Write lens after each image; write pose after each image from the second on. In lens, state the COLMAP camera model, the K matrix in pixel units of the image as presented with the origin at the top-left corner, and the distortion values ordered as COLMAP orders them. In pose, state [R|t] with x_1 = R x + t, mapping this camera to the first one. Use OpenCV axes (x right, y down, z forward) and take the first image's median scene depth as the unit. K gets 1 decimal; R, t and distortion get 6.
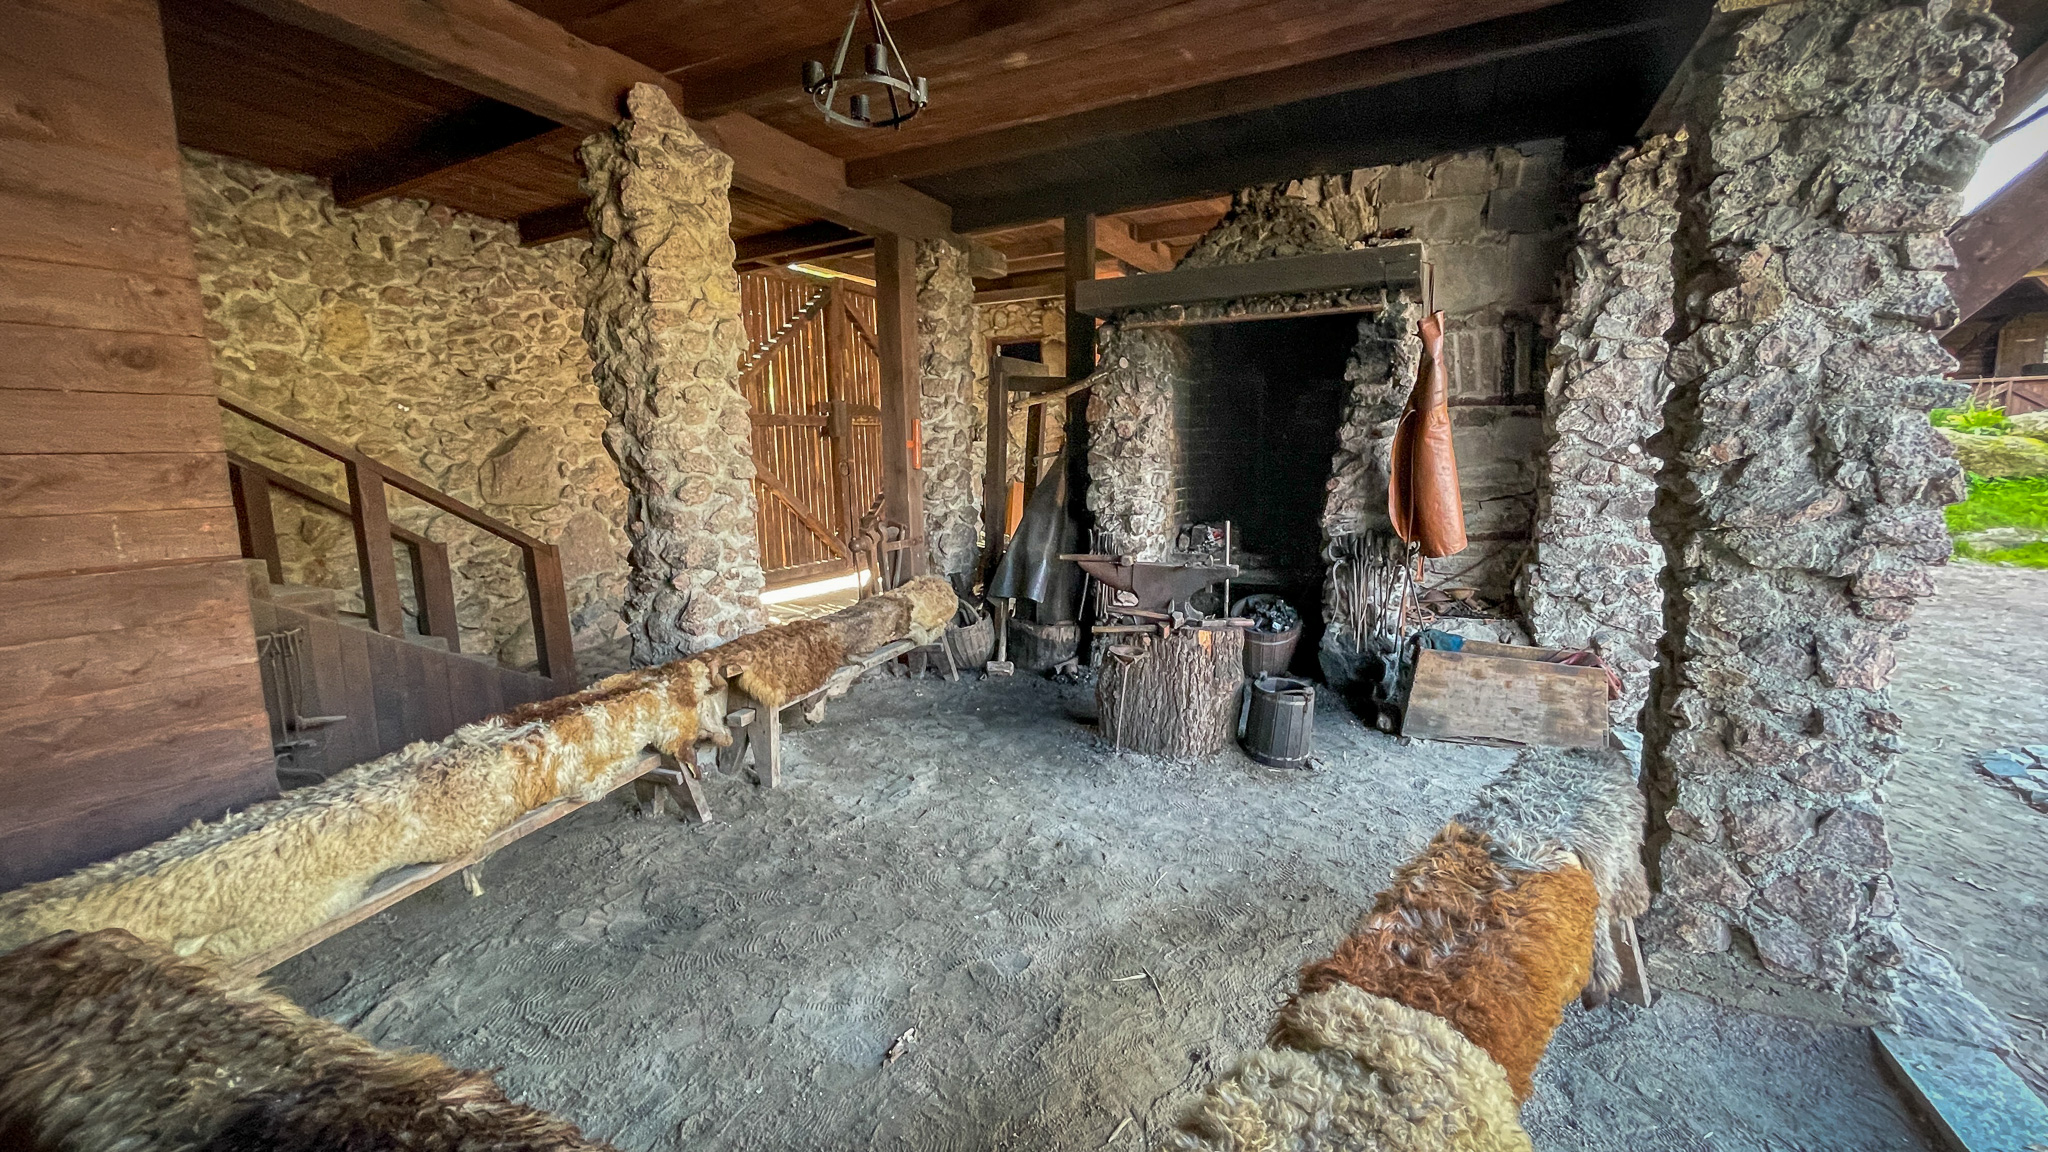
lens RADIAL K [[812.8, 0, 1024.0], [0, 812.8, 576.0], [0, 0, 1]] dist [-0.001733, 0.000104]
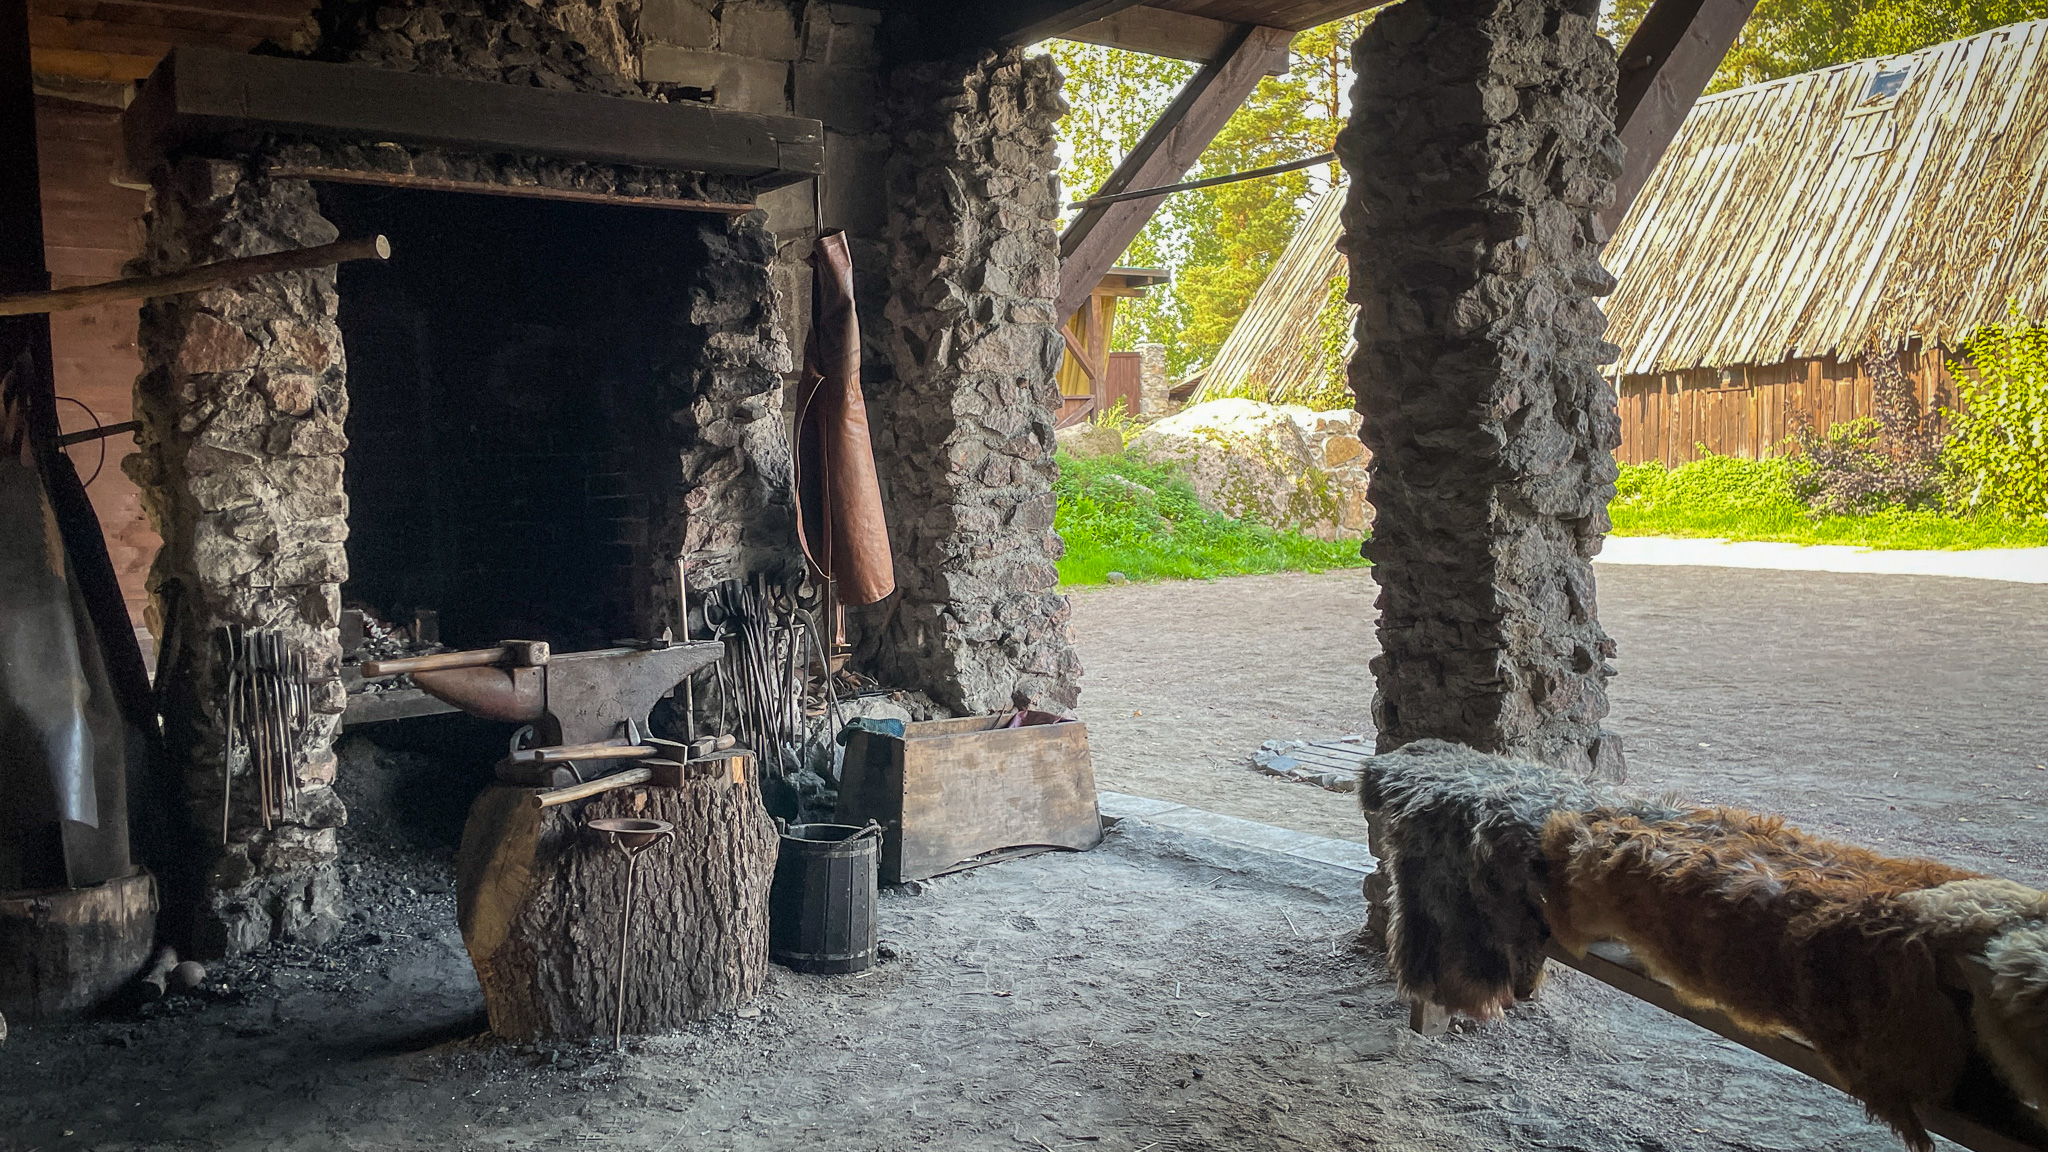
lens RADIAL K [[1573.4, 0, 1012.4], [0, 1573.4, 575.6], [0, 0, 1]] dist [0.119603, -0.167256]
pose [[0.483888, -0.060935, 0.873006, -0.569855], [0.159998, 0.986919, -0.019798, -0.001029], [-0.860380, 0.149259, 0.487307, 0.301272]]
